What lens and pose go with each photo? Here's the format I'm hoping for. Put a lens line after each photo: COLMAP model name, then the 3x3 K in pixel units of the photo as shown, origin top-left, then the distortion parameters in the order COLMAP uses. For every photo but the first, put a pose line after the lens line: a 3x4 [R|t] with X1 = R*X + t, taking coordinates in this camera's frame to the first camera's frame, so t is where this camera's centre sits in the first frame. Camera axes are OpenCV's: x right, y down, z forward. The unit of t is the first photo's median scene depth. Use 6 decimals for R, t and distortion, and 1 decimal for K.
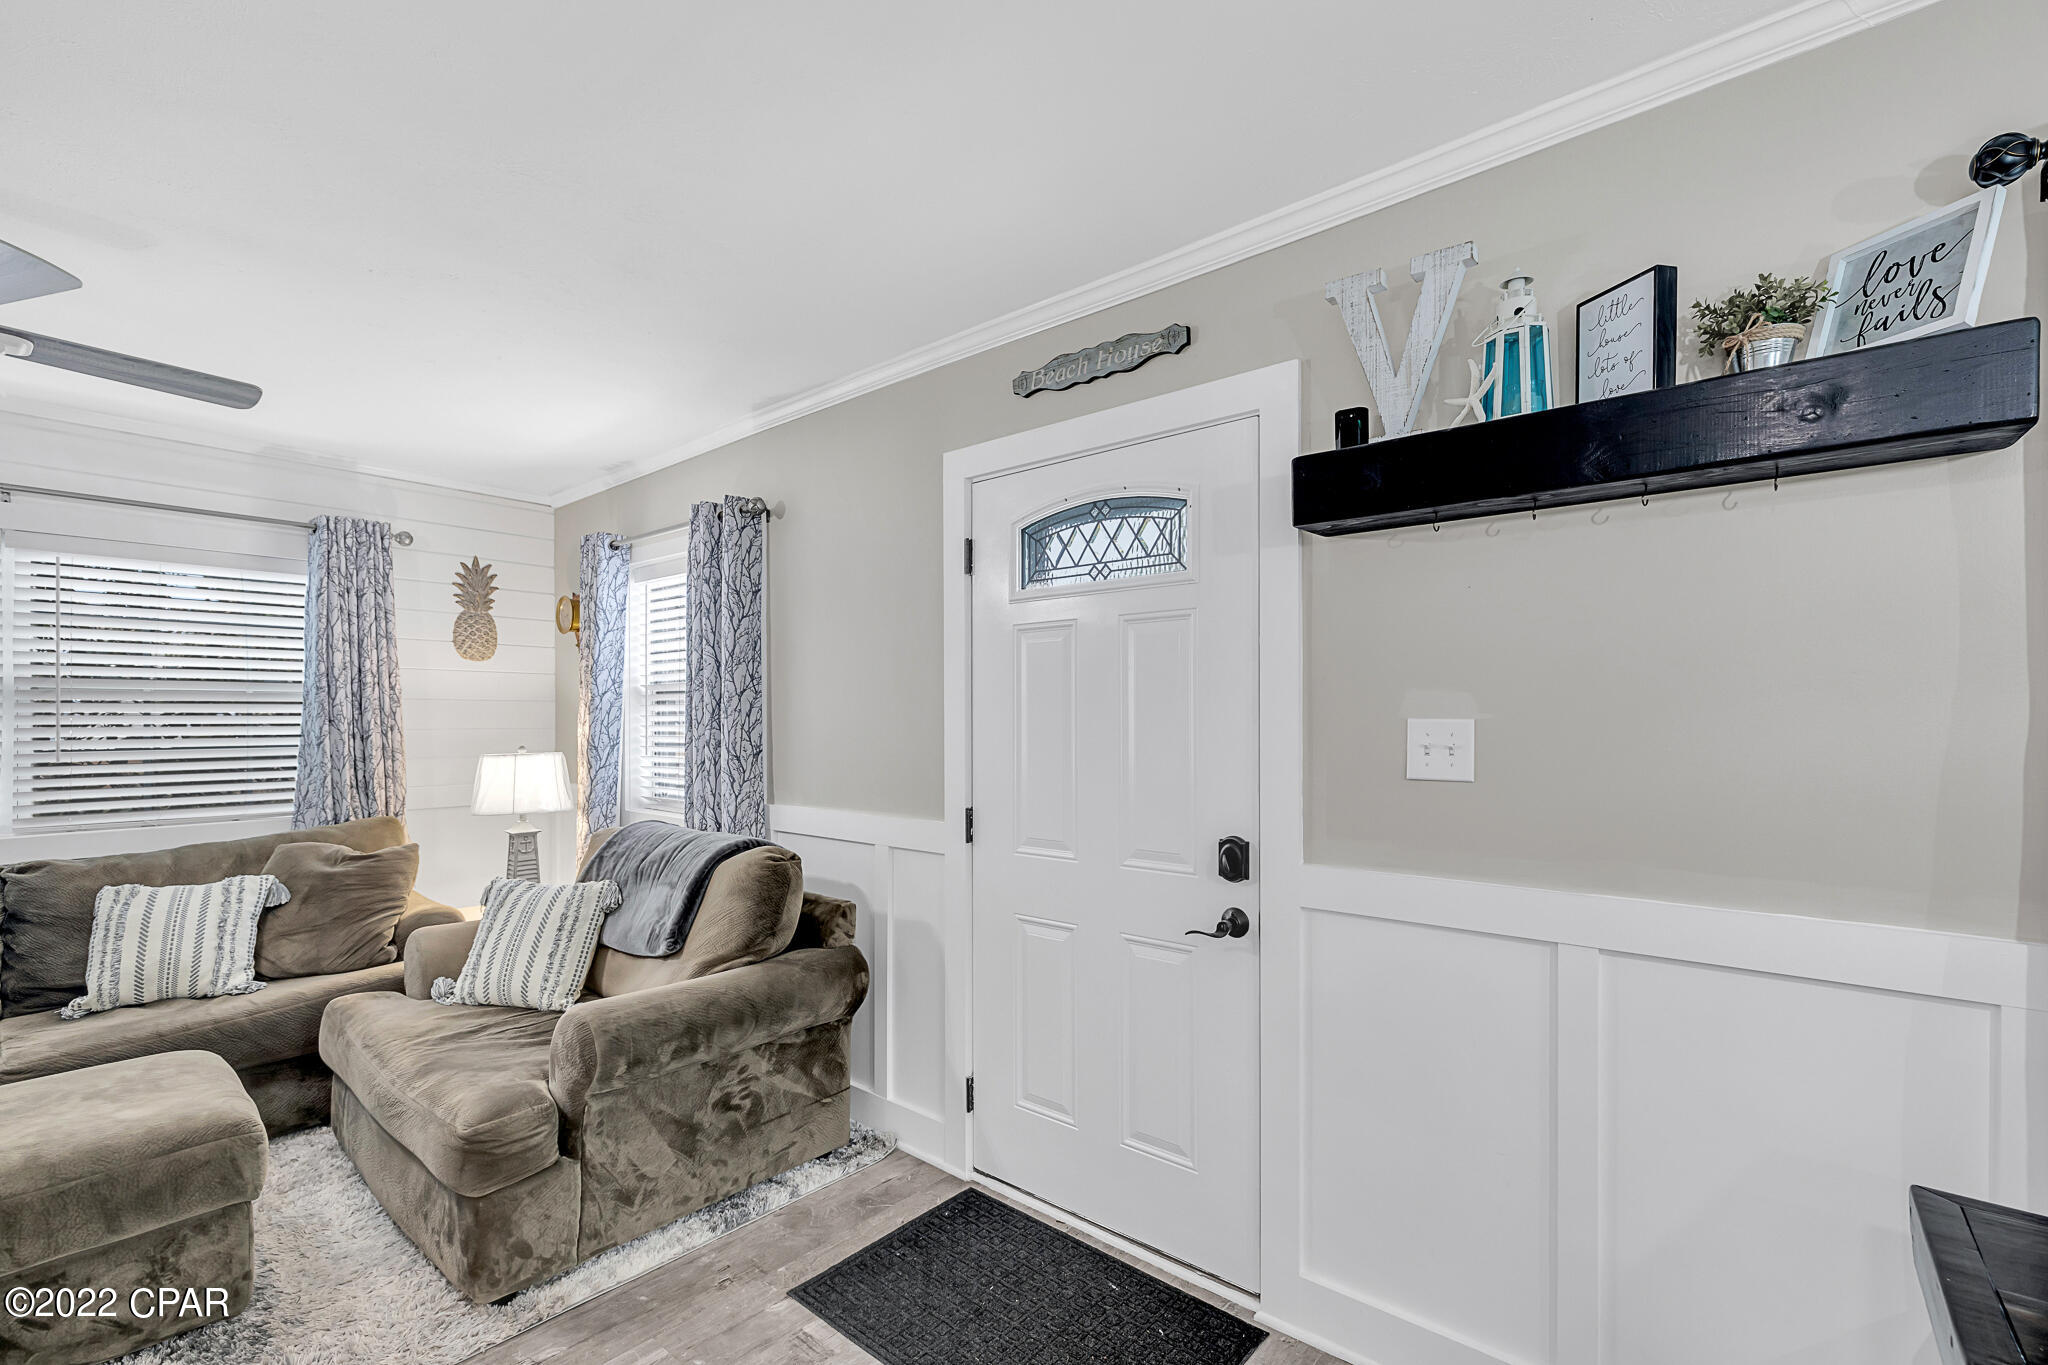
lens RADIAL K [[889.8, 0, 1038.0], [0, 889.8, 705.4], [0, 0, 1]] dist [0.000126, -0.000183]
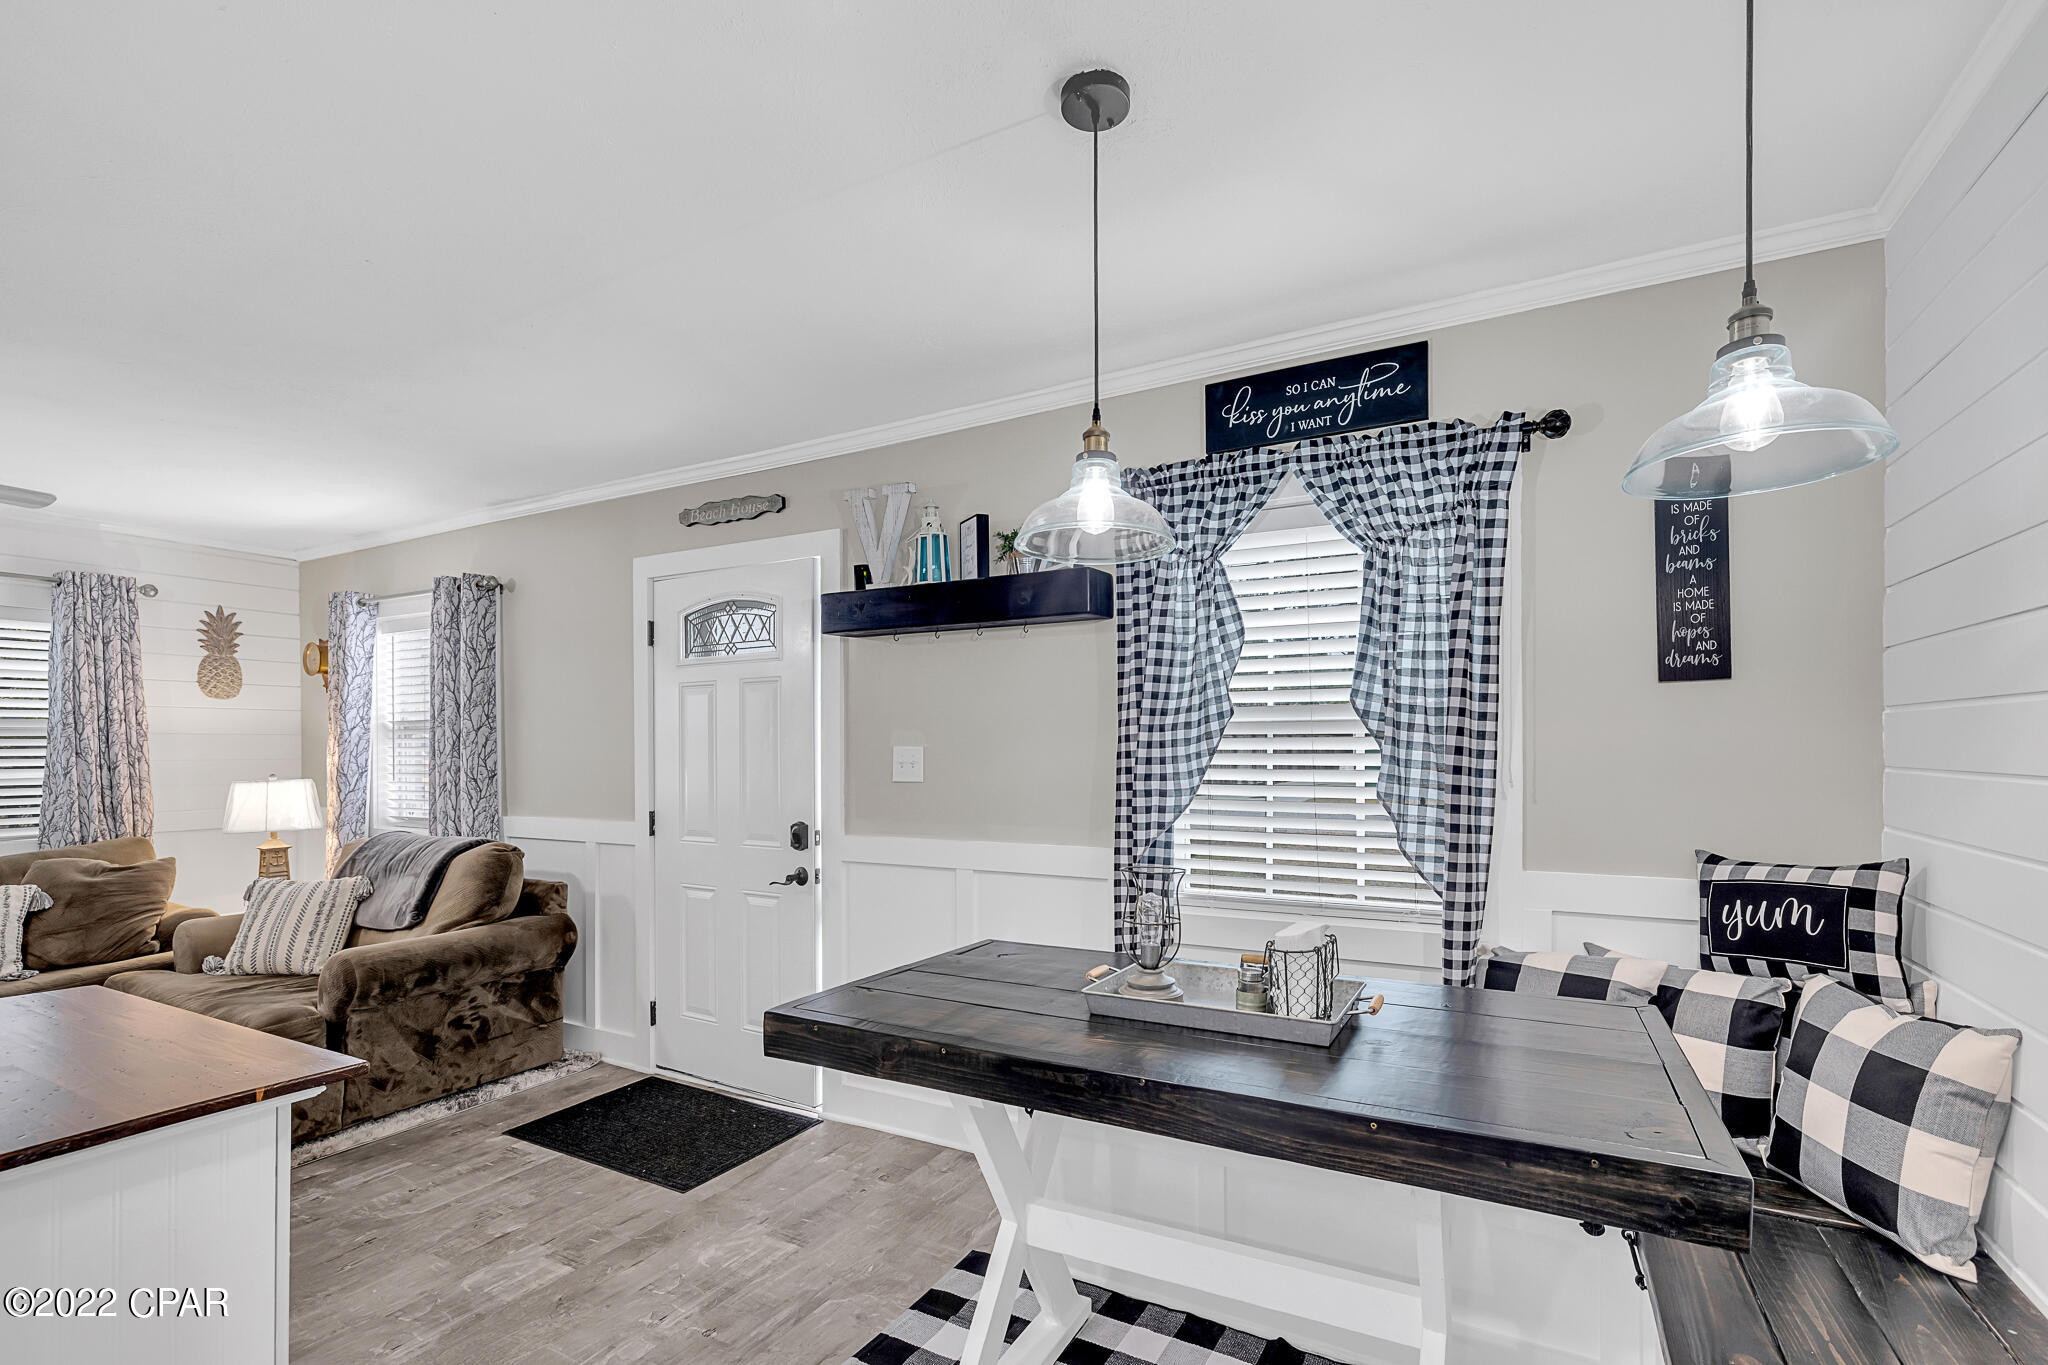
lens RADIAL K [[910.8, 0, 1049.8], [0, 910.8, 736.8], [0, 0, 1]] dist [0.000513, -0.000052]
pose [[0.977829, -0.002990, 0.209382, 0.209044], [0.002387, 0.999992, 0.003135, -0.005285], [-0.209390, -0.002566, 0.977829, -0.480561]]
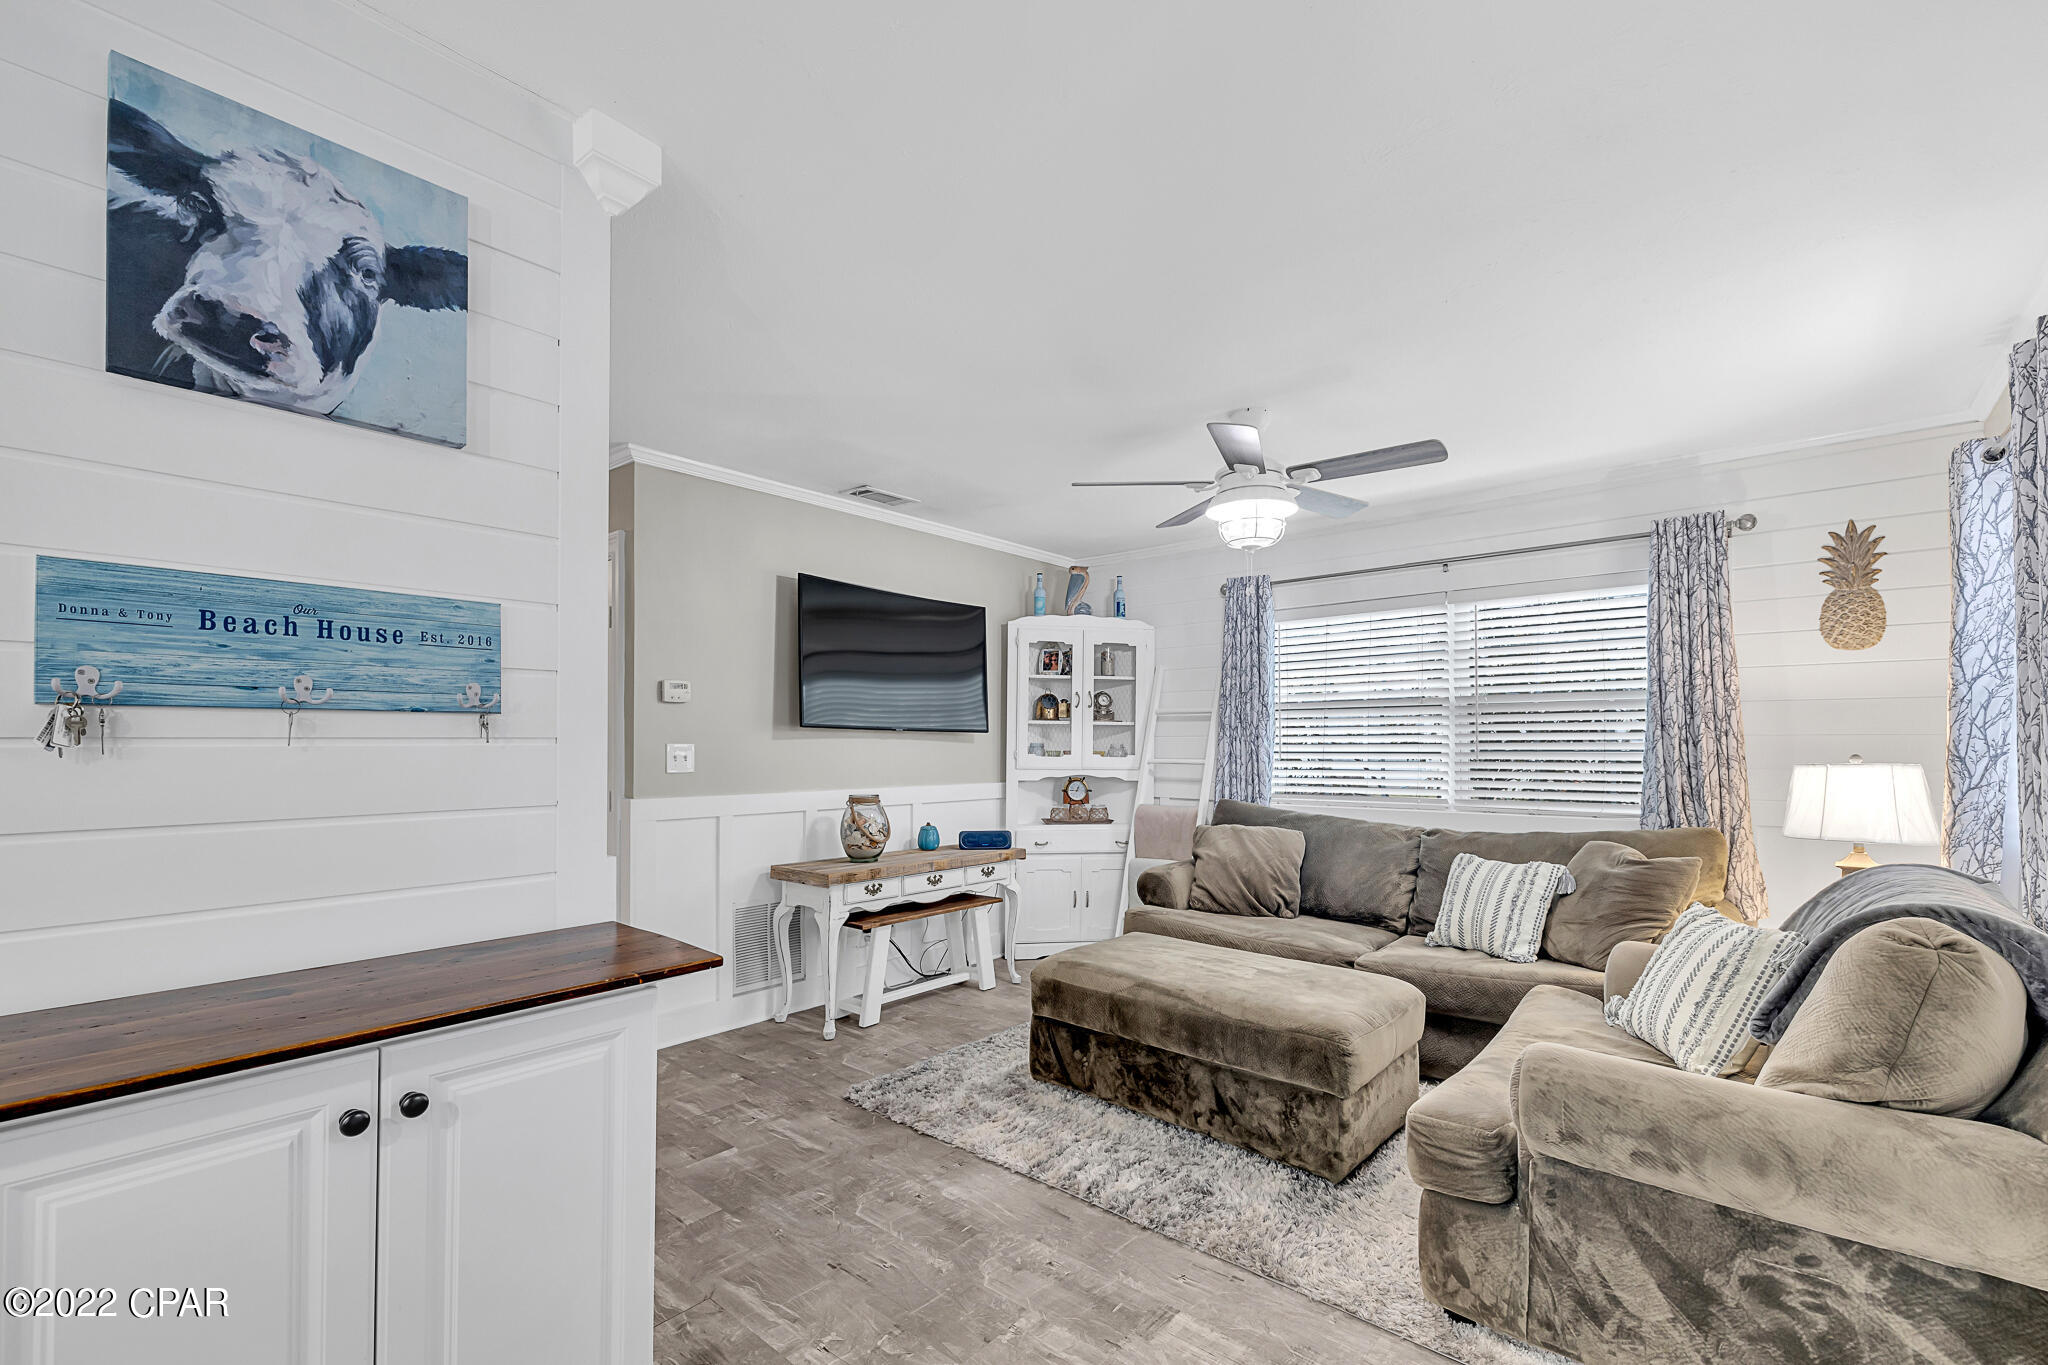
lens RADIAL K [[879.8, 0, 1032.9], [0, 879.8, 731.9], [0, 0, 1]] dist [-0.001608, -0.000350]
pose [[-0.012481, -0.012270, -0.999847, 0.238811], [0.014454, 0.999818, -0.012451, 0.032440], [0.999818, -0.014607, -0.012301, 0.383983]]
